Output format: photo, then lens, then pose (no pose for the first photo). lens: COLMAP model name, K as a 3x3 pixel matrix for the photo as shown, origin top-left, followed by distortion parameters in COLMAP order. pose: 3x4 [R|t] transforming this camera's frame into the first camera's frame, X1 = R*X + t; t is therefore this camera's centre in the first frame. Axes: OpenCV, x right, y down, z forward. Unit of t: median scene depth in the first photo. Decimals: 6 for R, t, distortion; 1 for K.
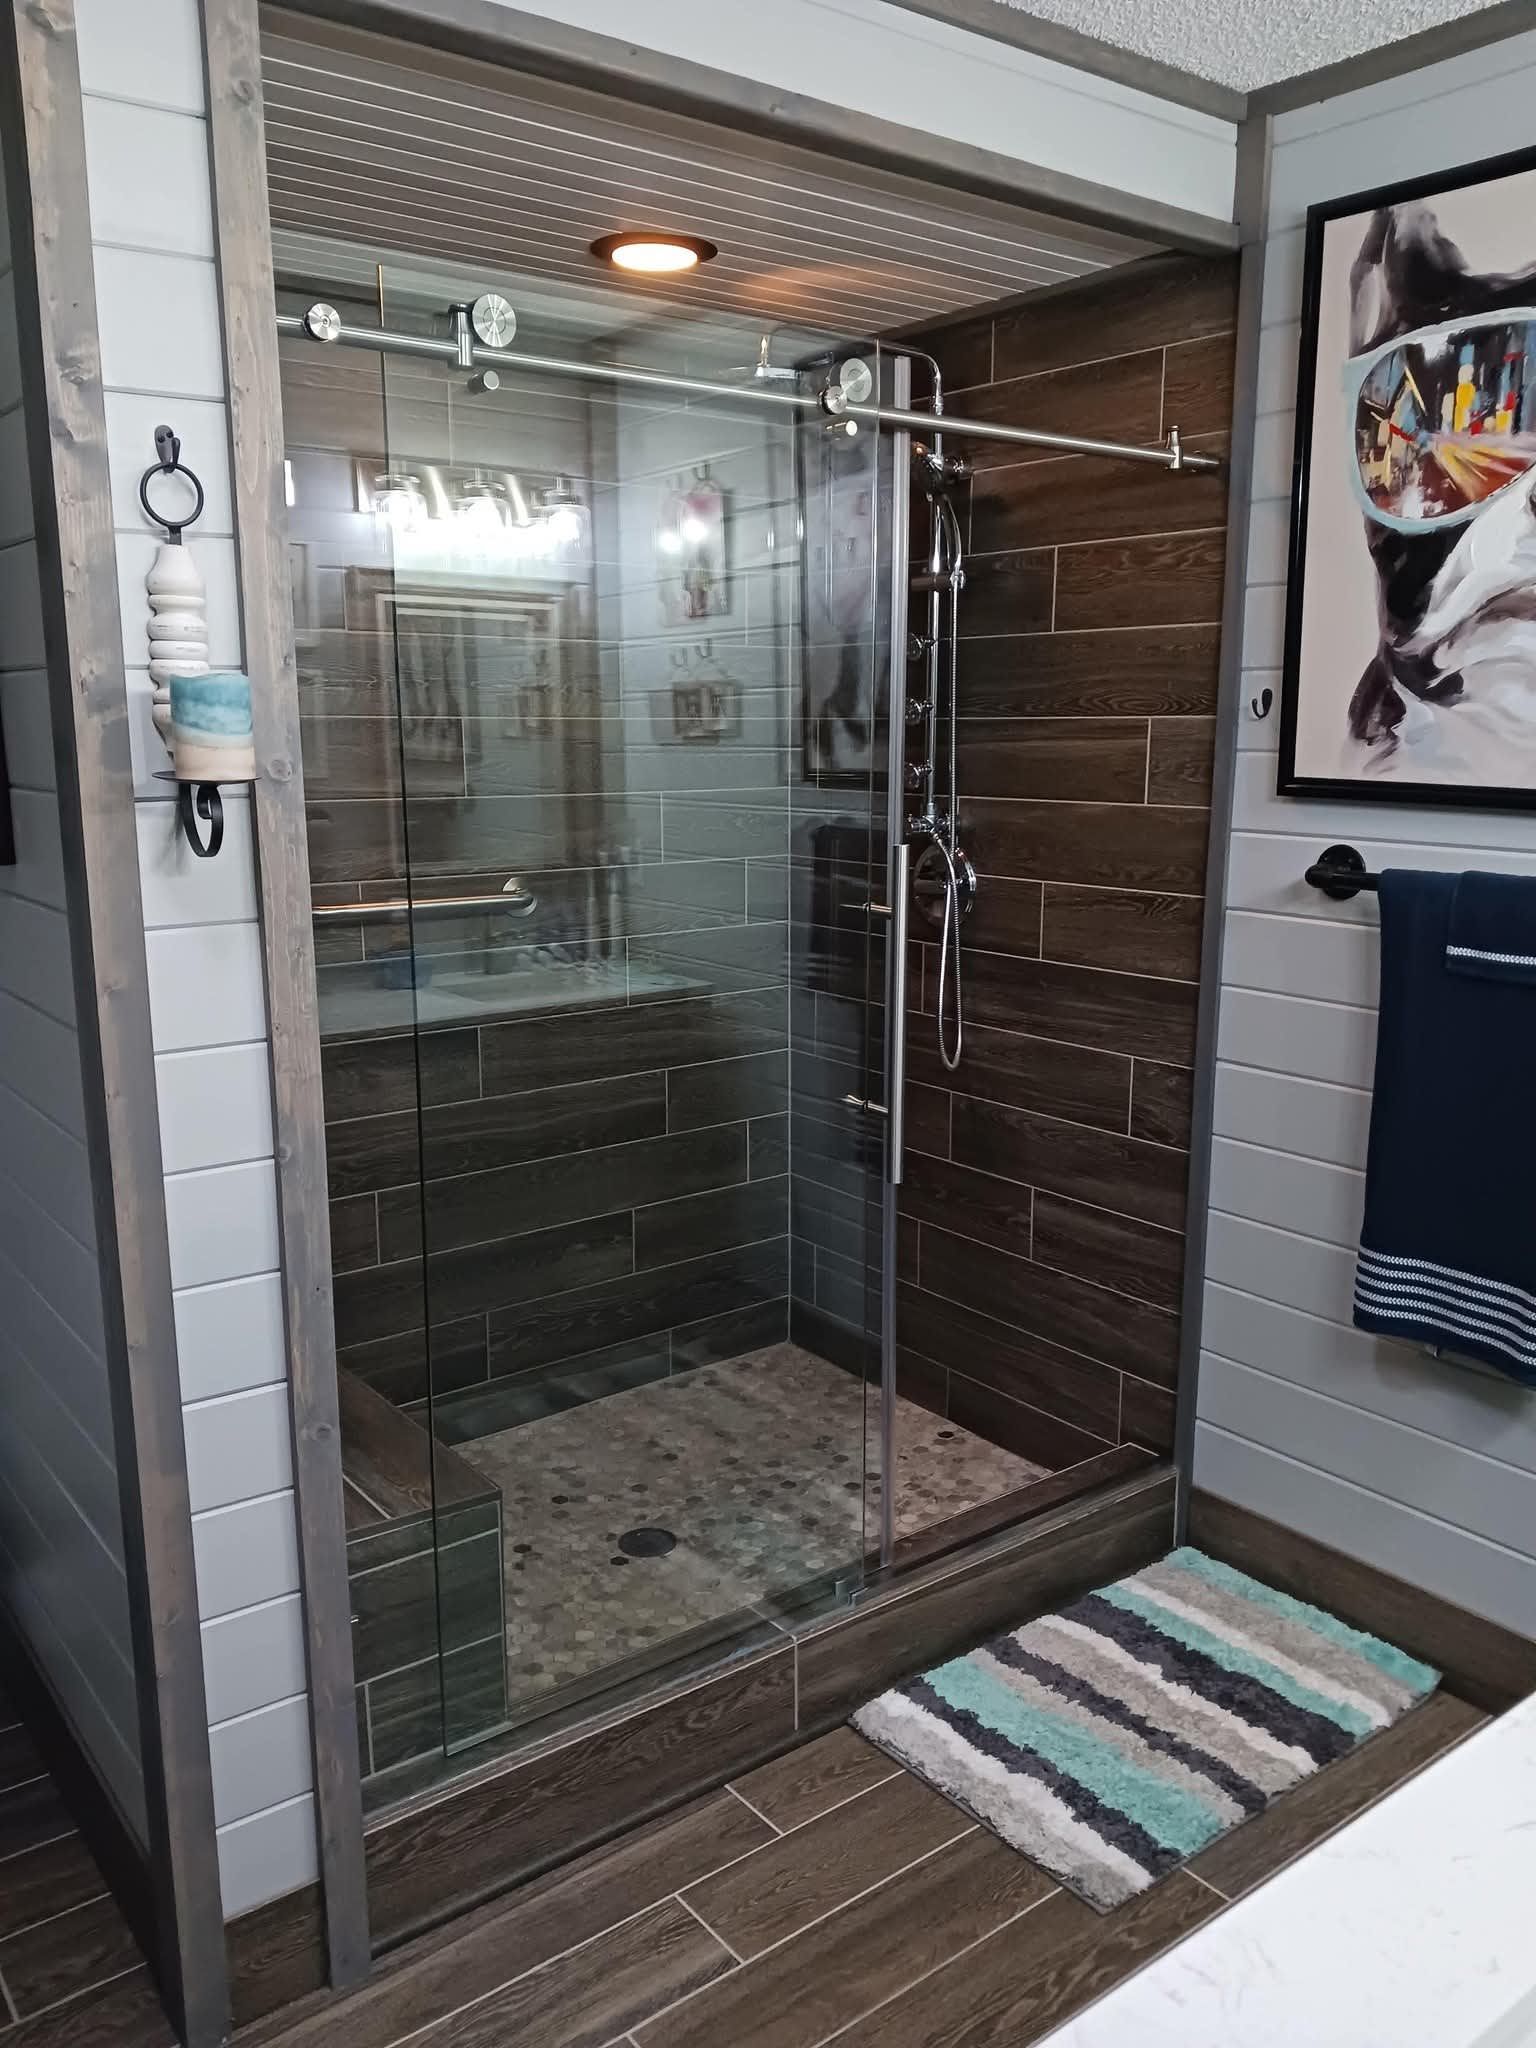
lens RADIAL K [[1613.5, 0, 769.8], [0, 1613.5, 1026.5], [0, 0, 1]] dist [0.007030, -0.012377]
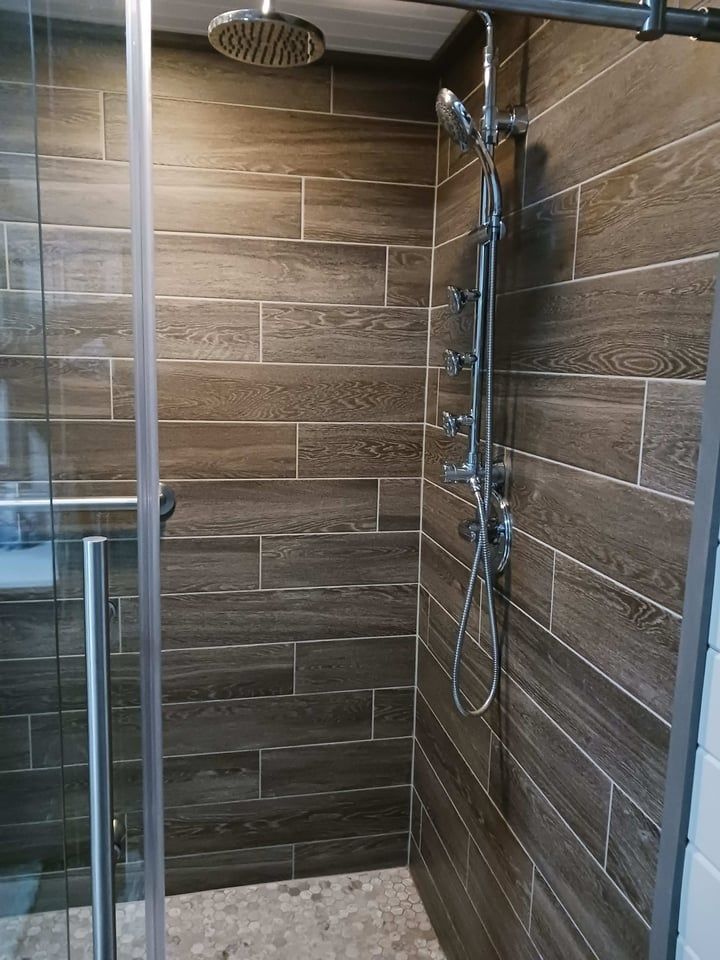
lens RADIAL K [[756.3, 0, 359.4], [0, 756.3, 470.8], [0, 0, 1]] dist [0.007030, -0.012377]
pose [[0.901957, 0.088348, -0.422692, 0.243099], [-0.105822, 0.994222, -0.018002, -0.112676], [0.418659, 0.060967, 0.906095, 0.546090]]
